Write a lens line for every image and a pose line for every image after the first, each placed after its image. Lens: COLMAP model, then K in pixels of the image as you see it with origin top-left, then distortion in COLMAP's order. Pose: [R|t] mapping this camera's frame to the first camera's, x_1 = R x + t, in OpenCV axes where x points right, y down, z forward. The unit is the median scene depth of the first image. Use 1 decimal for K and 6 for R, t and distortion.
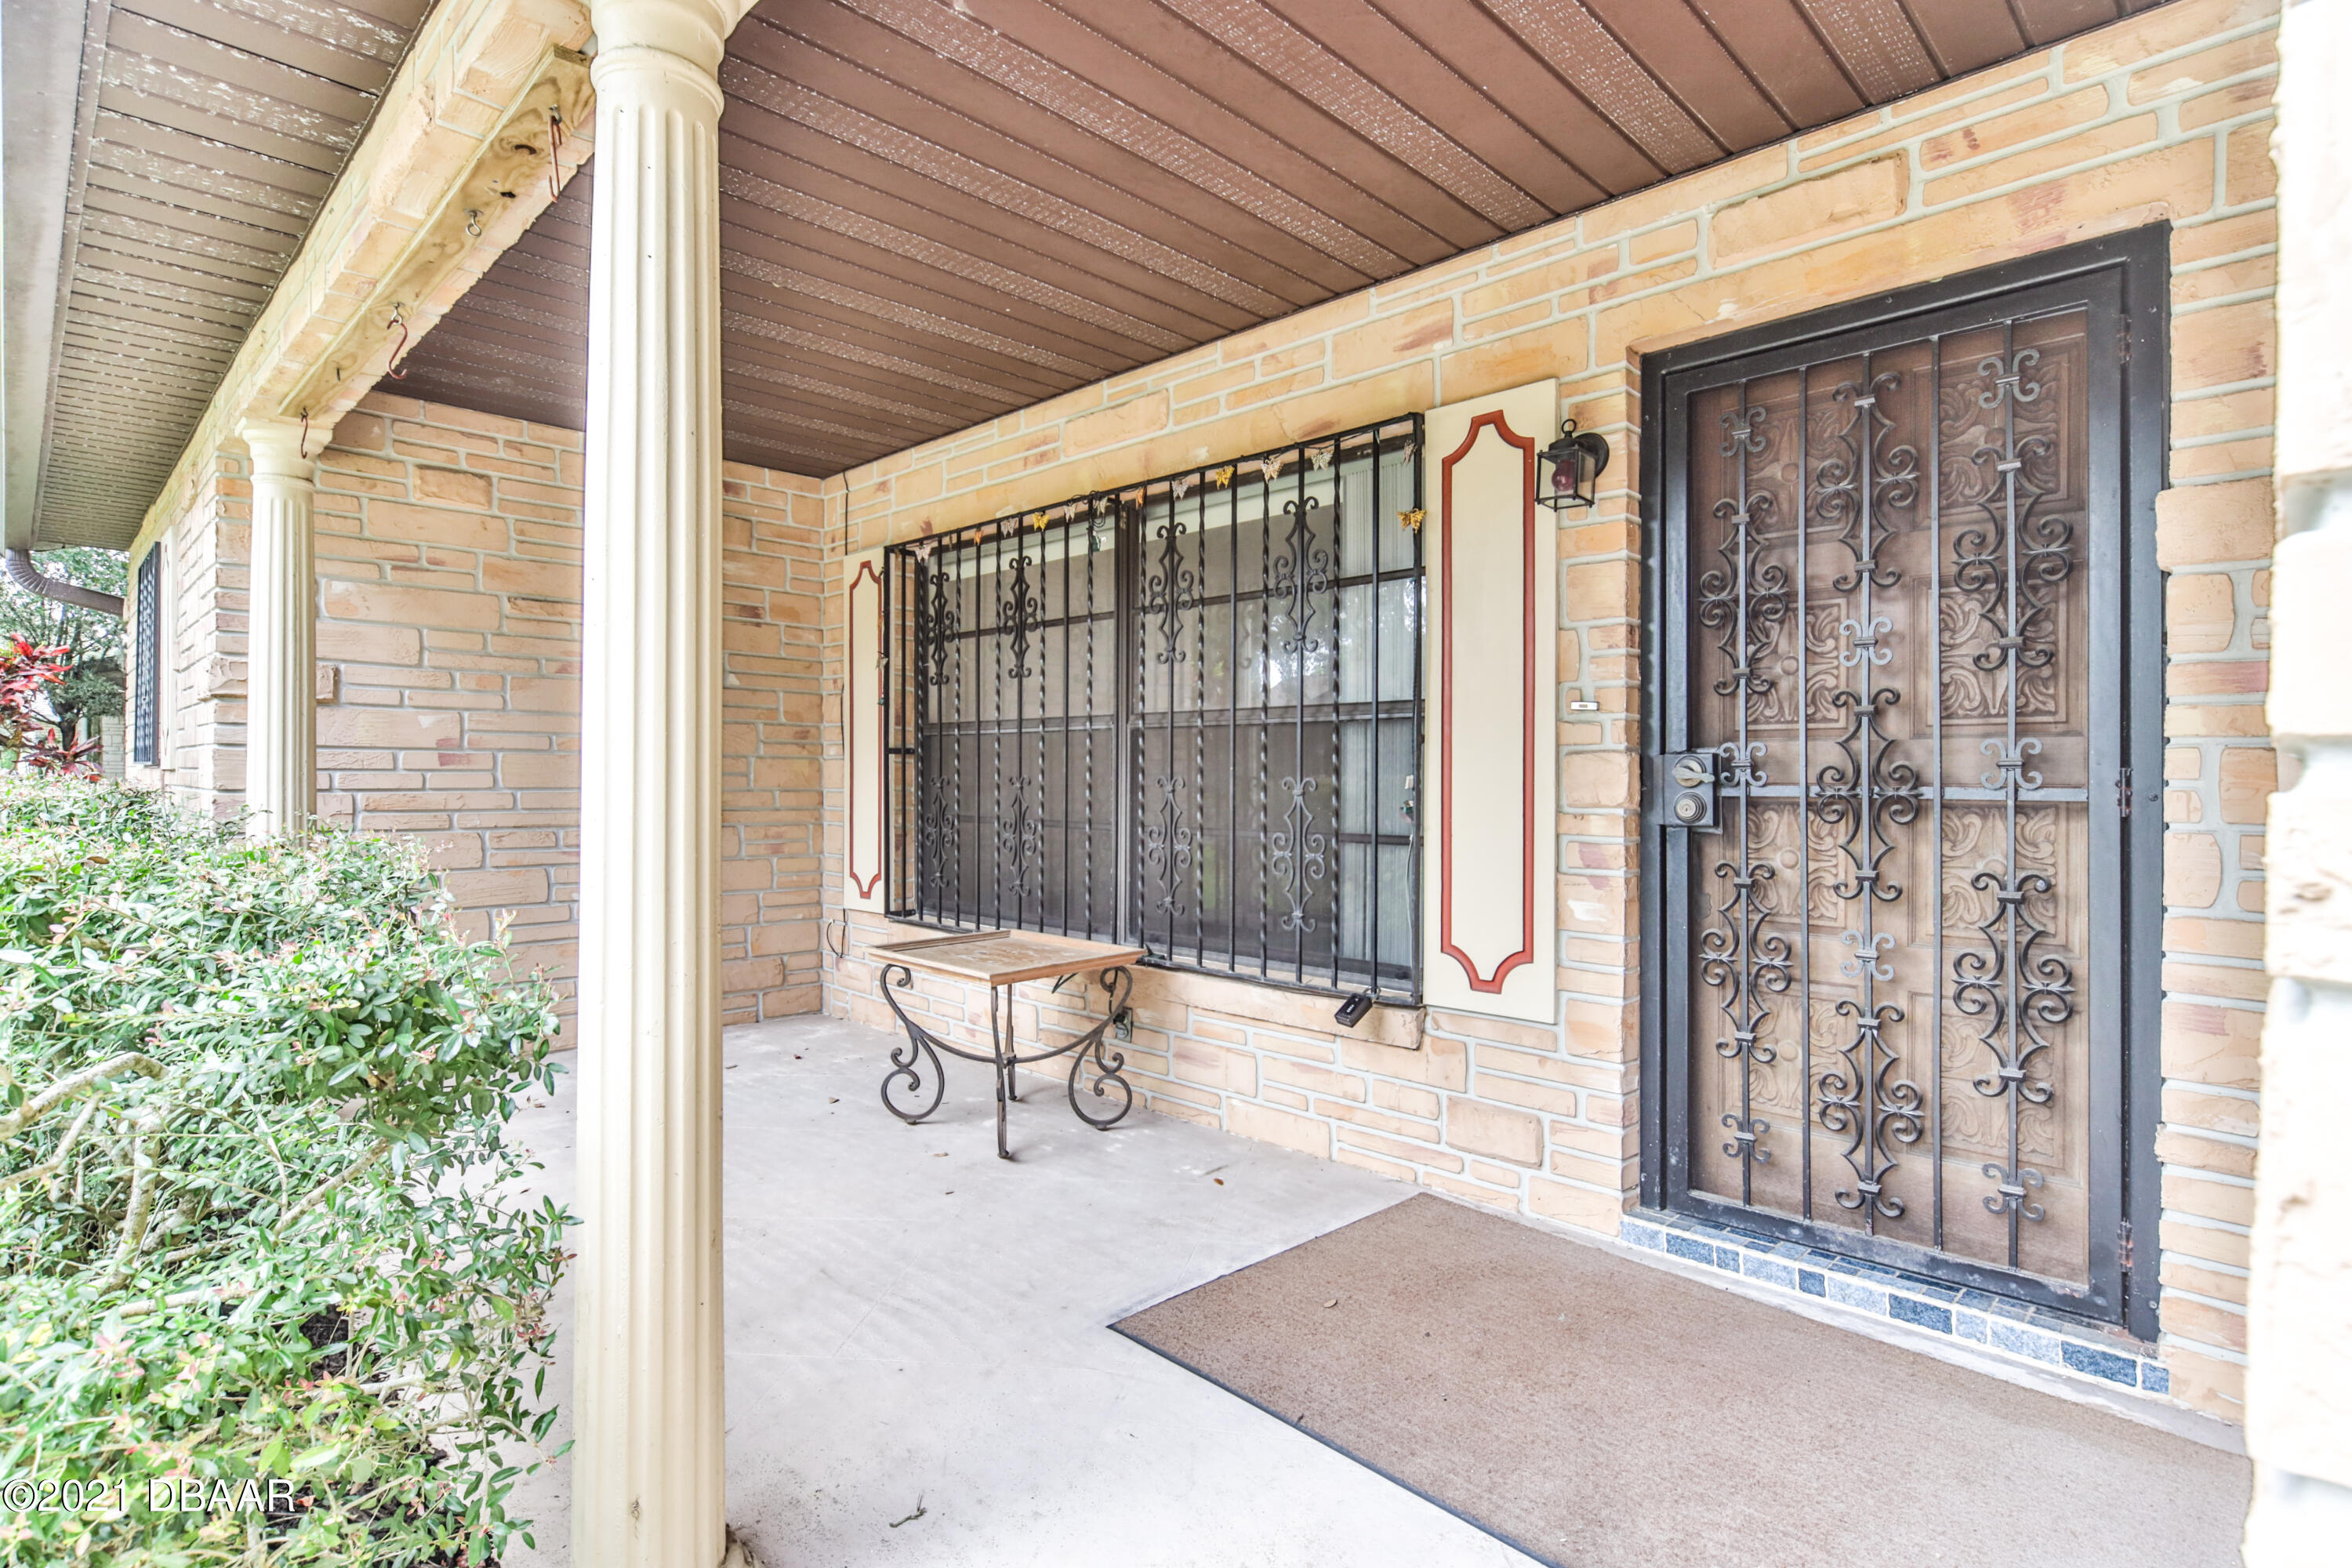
lens RADIAL K [[1169.6, 0, 1177.8], [0, 1169.6, 780.7], [0, 0, 1]] dist [-0.003915, -0.000257]
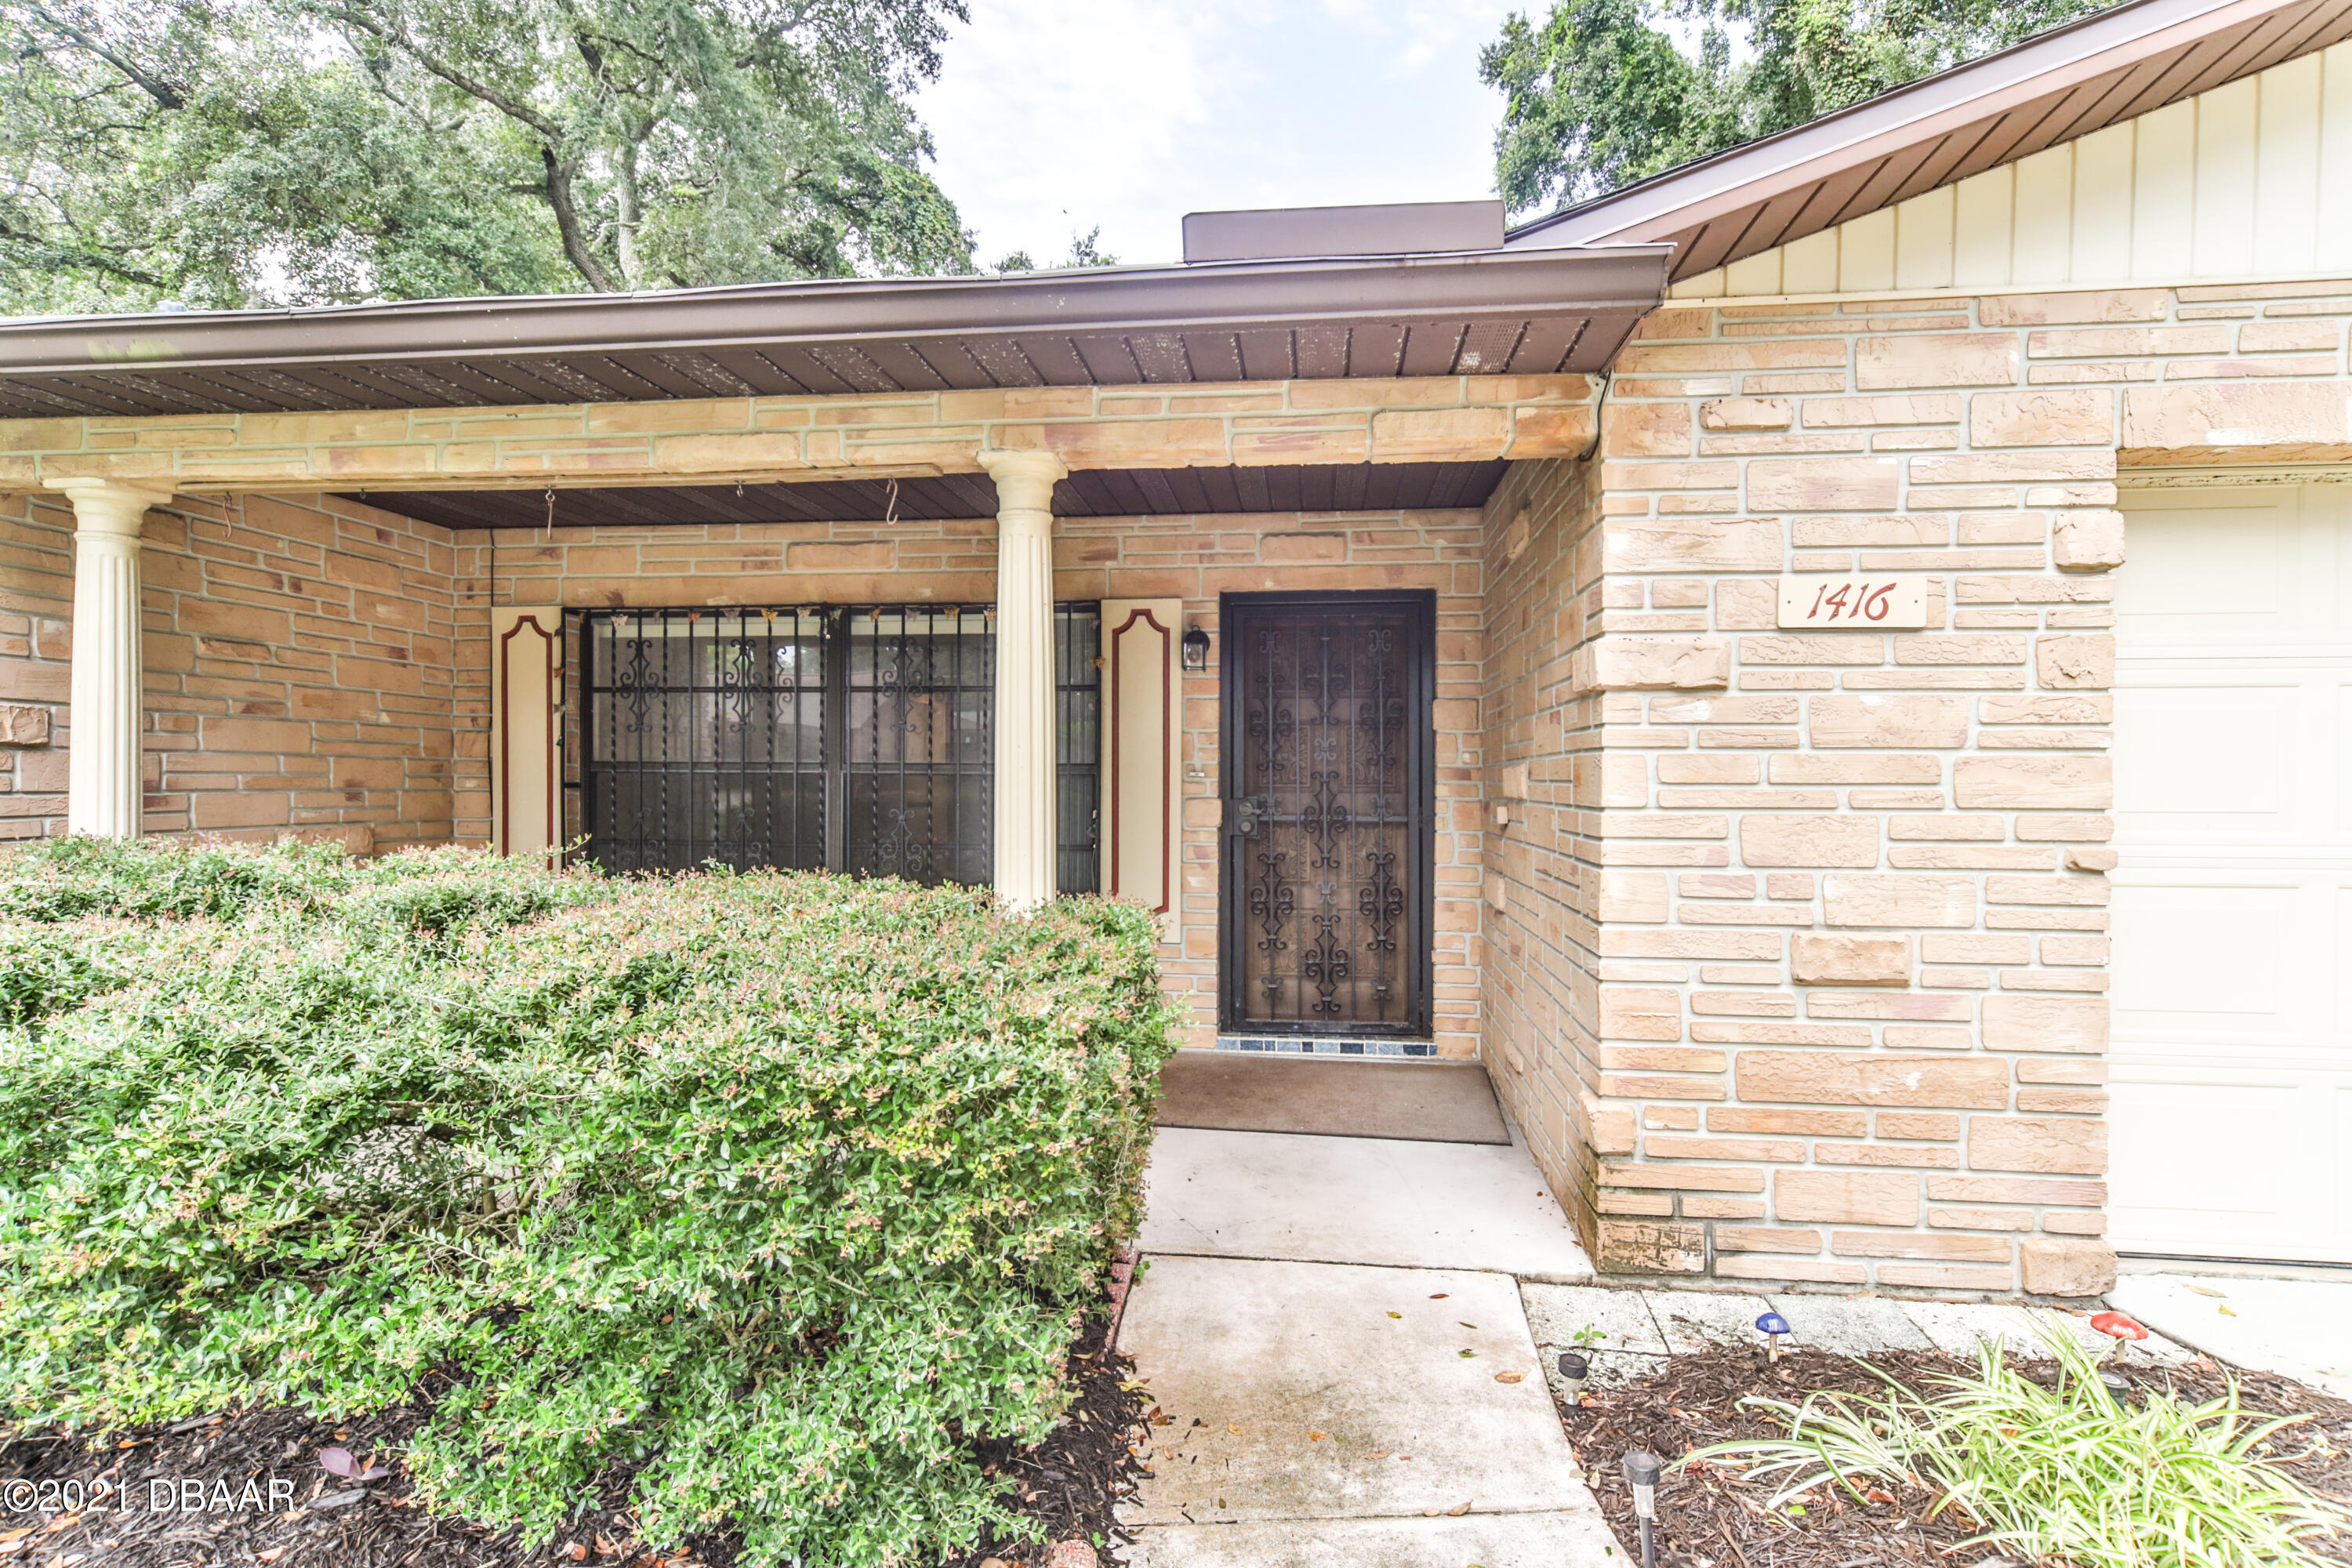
lens RADIAL K [[1169.6, 0, 1179.7], [0, 1169.6, 785.8], [0, 0, 1]] dist [-0.003915, -0.000257]
pose [[0.790524, -0.005196, 0.612409, -0.852452], [0.001399, 0.999977, 0.006679, -0.058432], [-0.612429, -0.004423, 0.790513, -0.494914]]
